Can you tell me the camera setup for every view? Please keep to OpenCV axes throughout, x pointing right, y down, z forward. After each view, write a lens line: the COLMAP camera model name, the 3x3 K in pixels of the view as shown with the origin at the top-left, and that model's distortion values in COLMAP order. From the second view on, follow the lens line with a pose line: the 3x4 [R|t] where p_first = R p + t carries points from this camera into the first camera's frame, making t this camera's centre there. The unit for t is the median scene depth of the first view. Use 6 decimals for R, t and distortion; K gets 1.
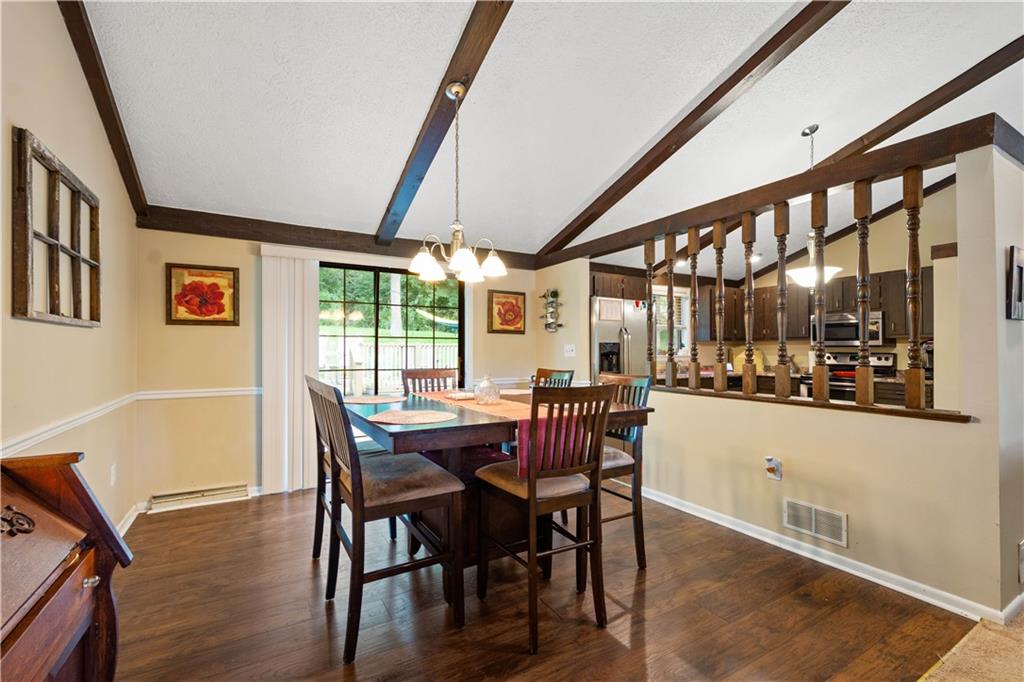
lens RADIAL K [[450.9, 0, 510.9], [0, 450.9, 345.1], [0, 0, 1]] dist [0.008850, -0.001649]
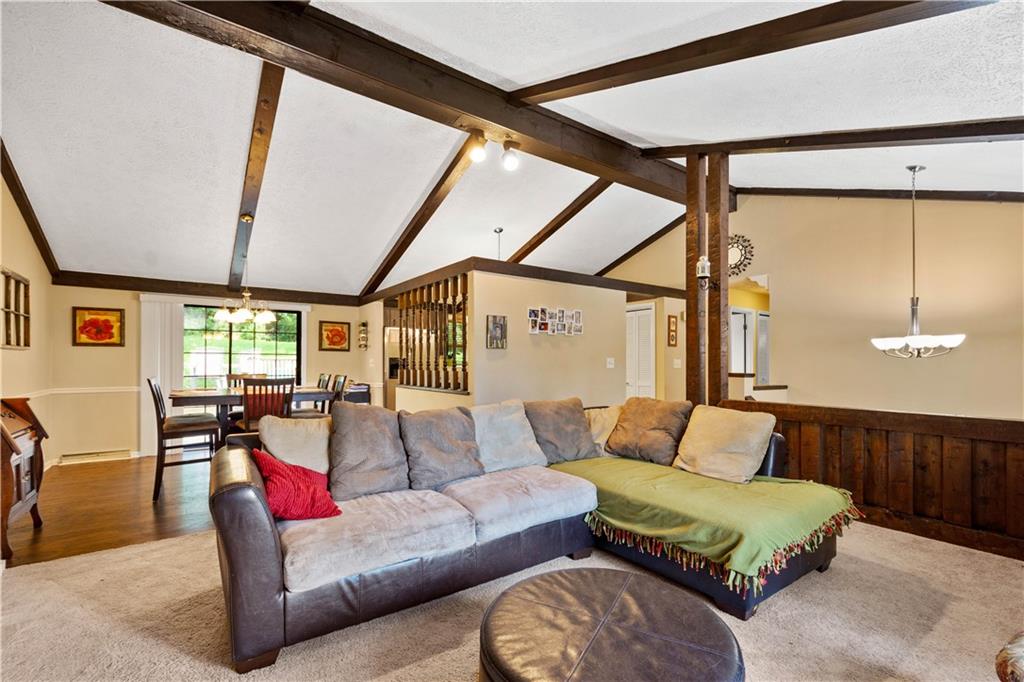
lens RADIAL K [[450.9, 0, 503.7], [0, 450.9, 358.2], [0, 0, 1]] dist [0.008850, -0.001649]
pose [[0.995773, 0.002348, 0.091821, 0.561851], [-0.002255, 0.999997, -0.001118, -0.004901], [-0.091823, 0.000906, 0.995775, -0.677537]]
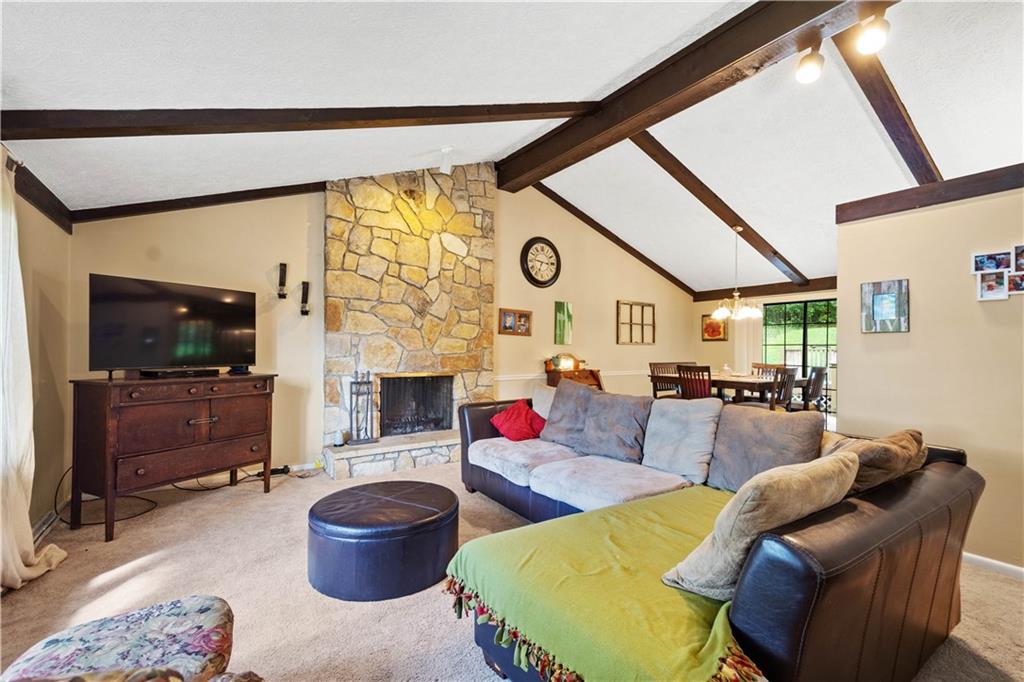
lens RADIAL K [[450.9, 0, 509.1], [0, 450.9, 351.0], [0, 0, 1]] dist [0.008850, -0.001649]
pose [[0.078041, 0.000366, -0.996950, 1.429037], [0.004413, 0.999990, 0.000712, -0.002821], [0.996940, -0.004455, 0.078038, -0.162230]]
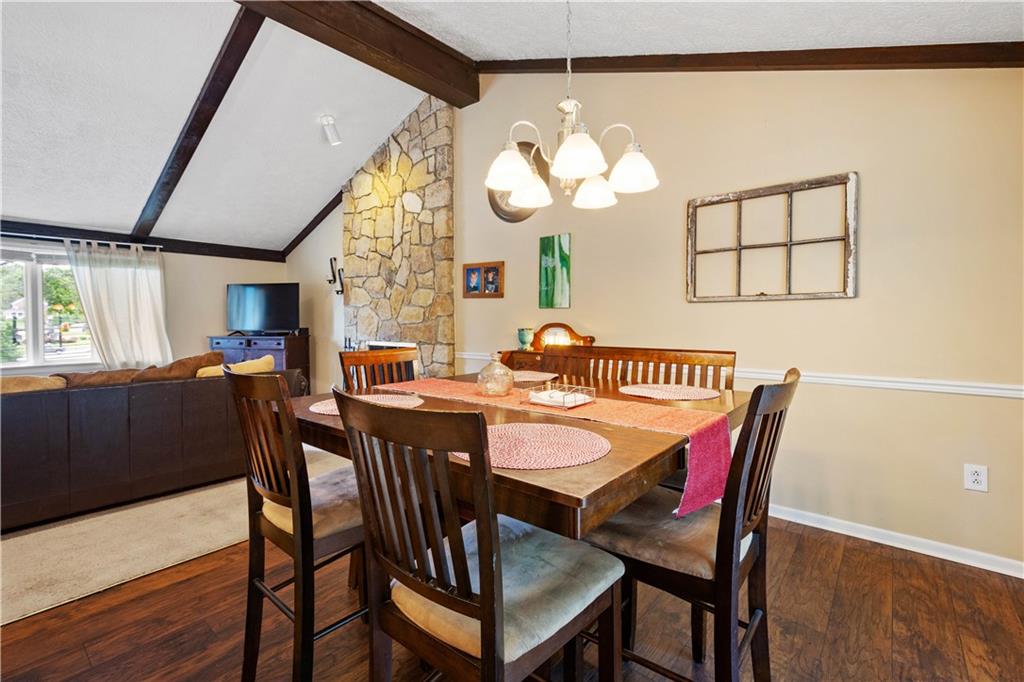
lens RADIAL K [[450.9, 0, 516.4], [0, 450.9, 332.0], [0, 0, 1]] dist [0.008850, -0.001649]
pose [[-0.936095, 0.011671, -0.351555, 0.114066], [0.005937, 0.999831, 0.017383, 0.010551], [0.351698, 0.014185, -0.936006, 1.151822]]
